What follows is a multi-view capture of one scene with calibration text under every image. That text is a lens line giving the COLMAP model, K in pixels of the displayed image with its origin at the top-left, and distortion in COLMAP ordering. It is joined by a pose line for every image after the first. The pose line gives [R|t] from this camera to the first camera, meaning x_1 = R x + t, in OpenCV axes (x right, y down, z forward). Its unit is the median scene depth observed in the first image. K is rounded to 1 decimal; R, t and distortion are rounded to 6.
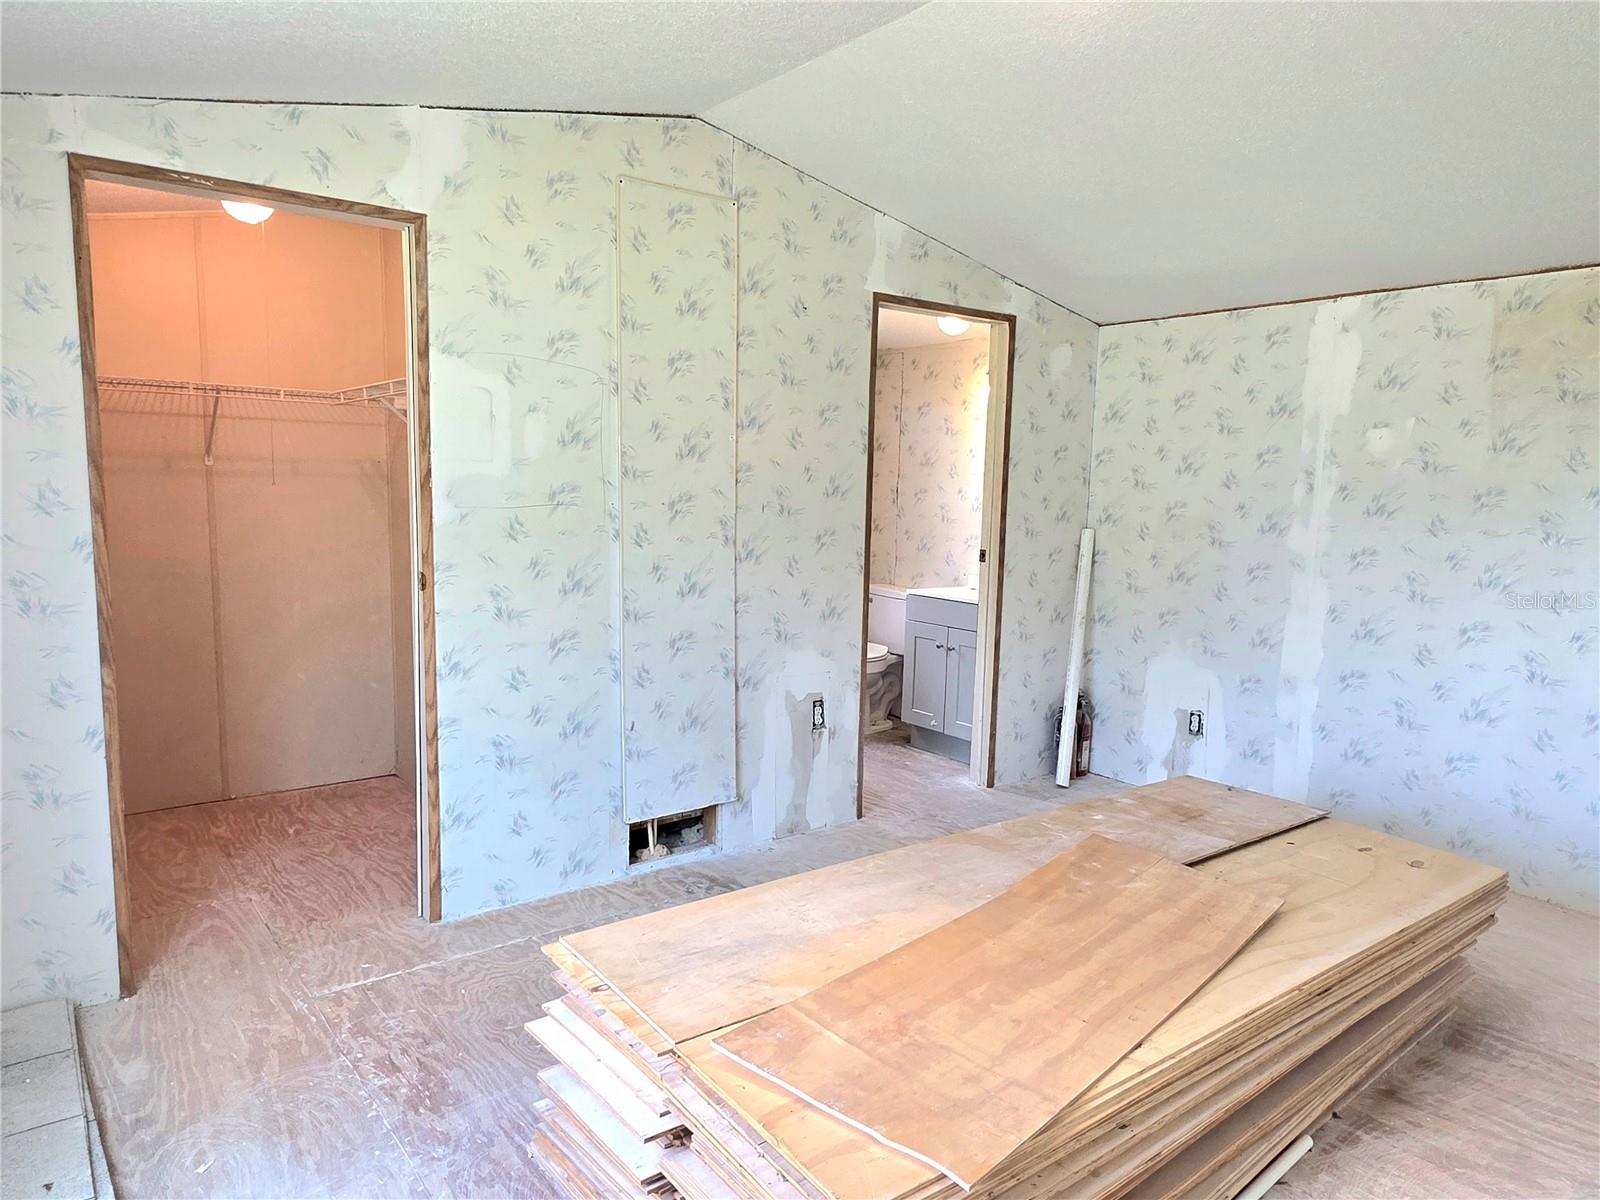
lens RADIAL K [[1033.3, 0, 807.7], [0, 1033.3, 604.6], [0, 0, 1]] dist [0.004525, -0.004490]
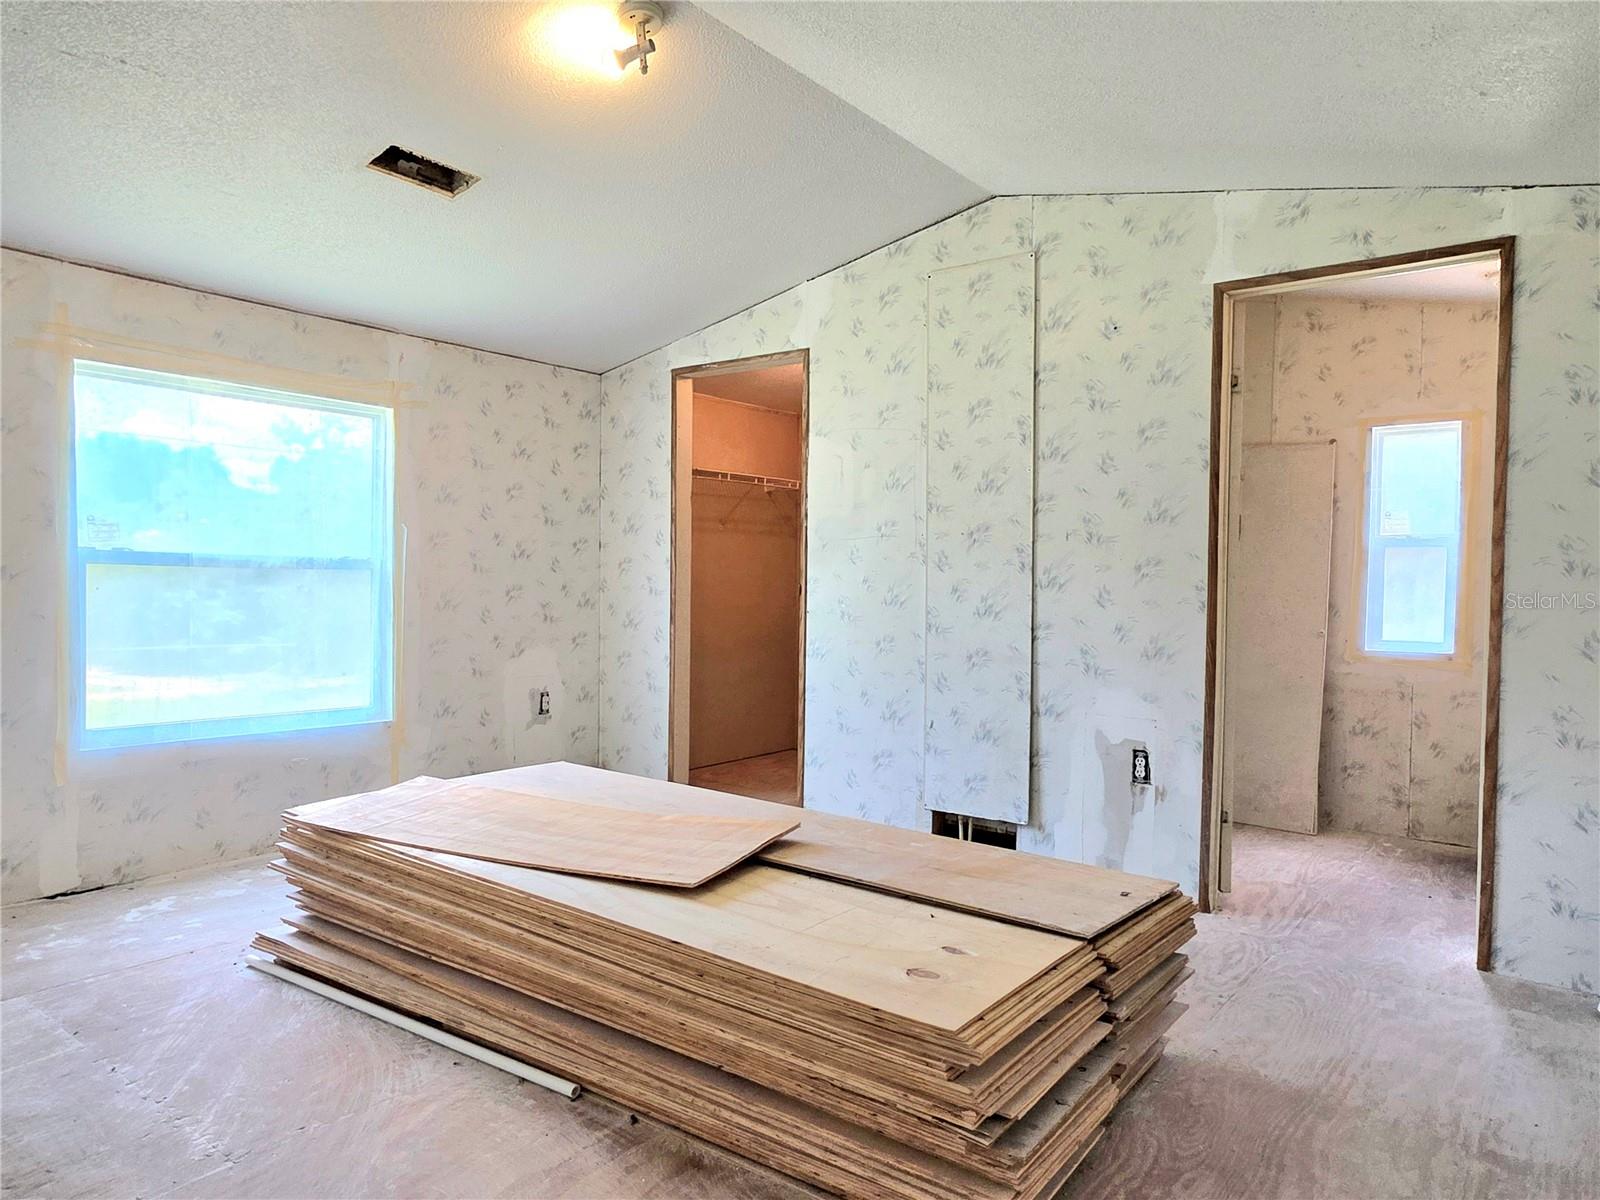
lens RADIAL K [[1033.3, 0, 805.9], [0, 1033.3, 605.1], [0, 0, 1]] dist [0.004525, -0.004490]
pose [[0.244511, 0.005264, -0.969632, 0.891104], [-0.126712, 0.991584, -0.026570, 0.031861], [0.961332, 0.129361, 0.243120, 0.541509]]
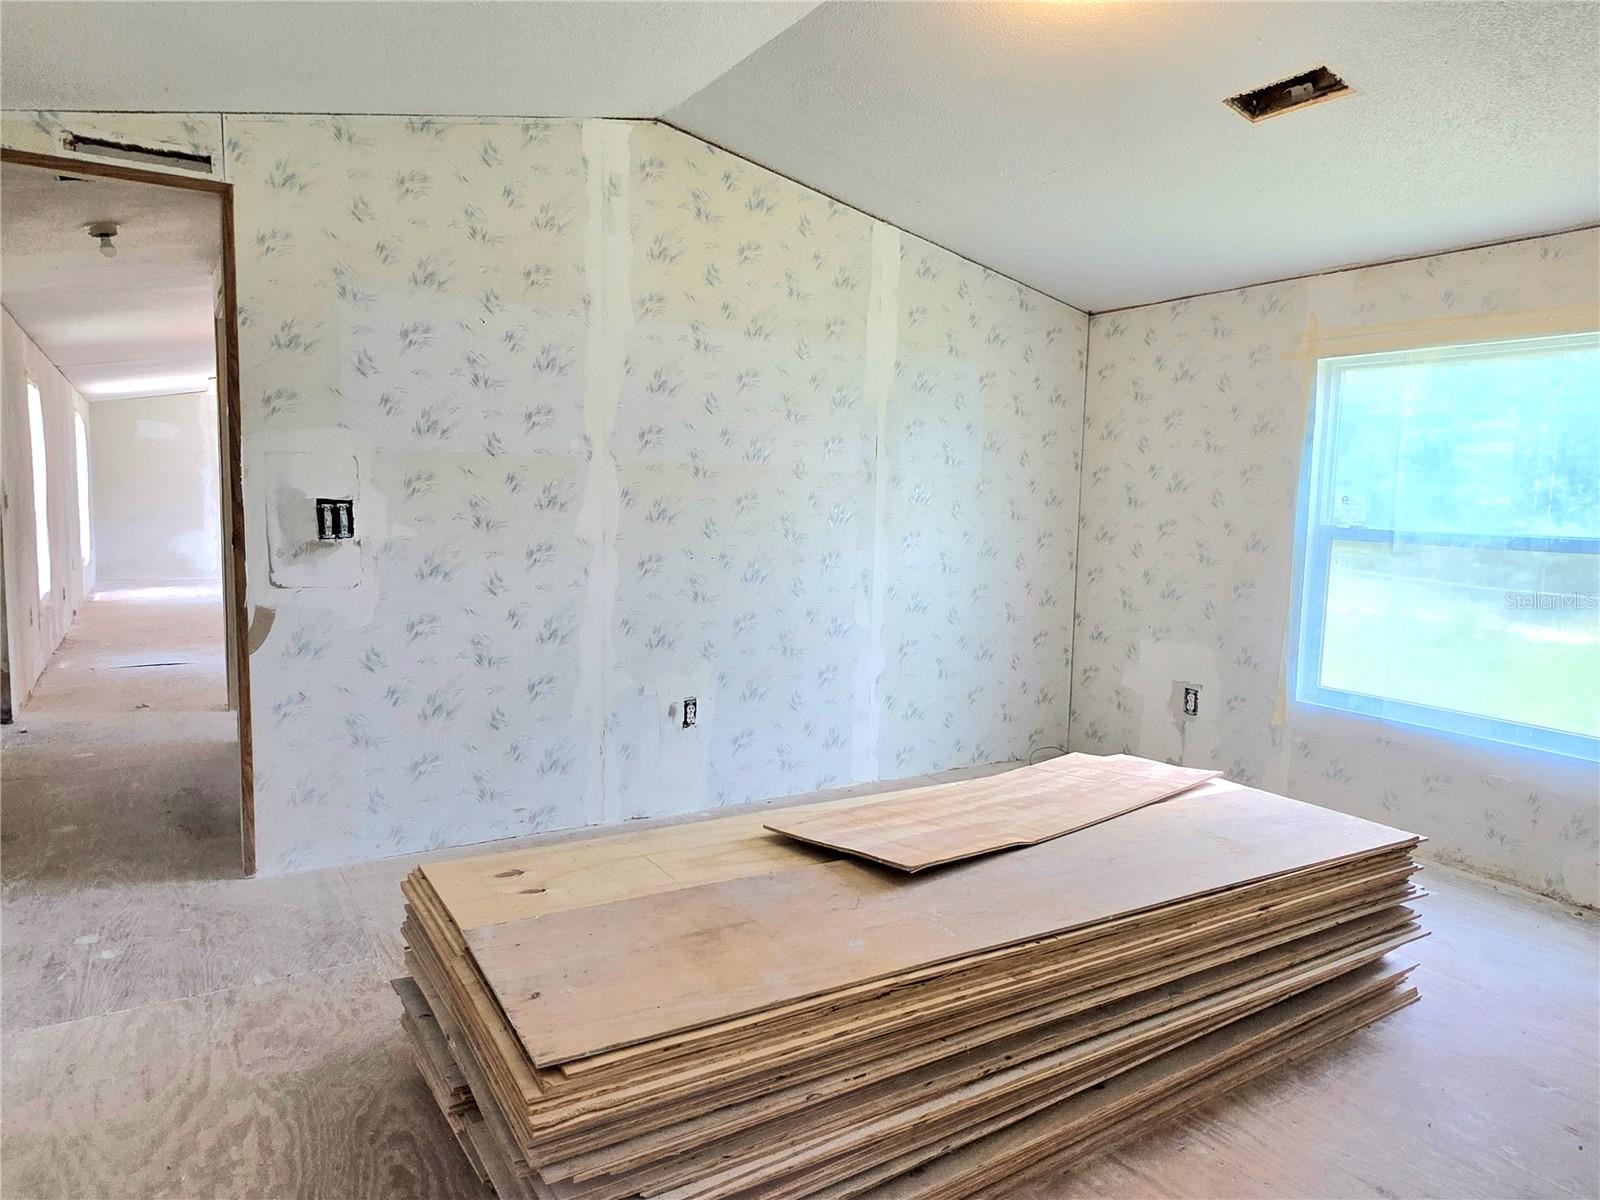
lens RADIAL K [[1033.3, 0, 798.6], [0, 1033.3, 595.0], [0, 0, 1]] dist [0.004525, -0.004490]
pose [[-0.992120, -0.053724, 0.113185, 0.206262], [-0.028408, 0.976330, 0.214412, -0.108486], [-0.122025, 0.209507, -0.970163, 1.266397]]
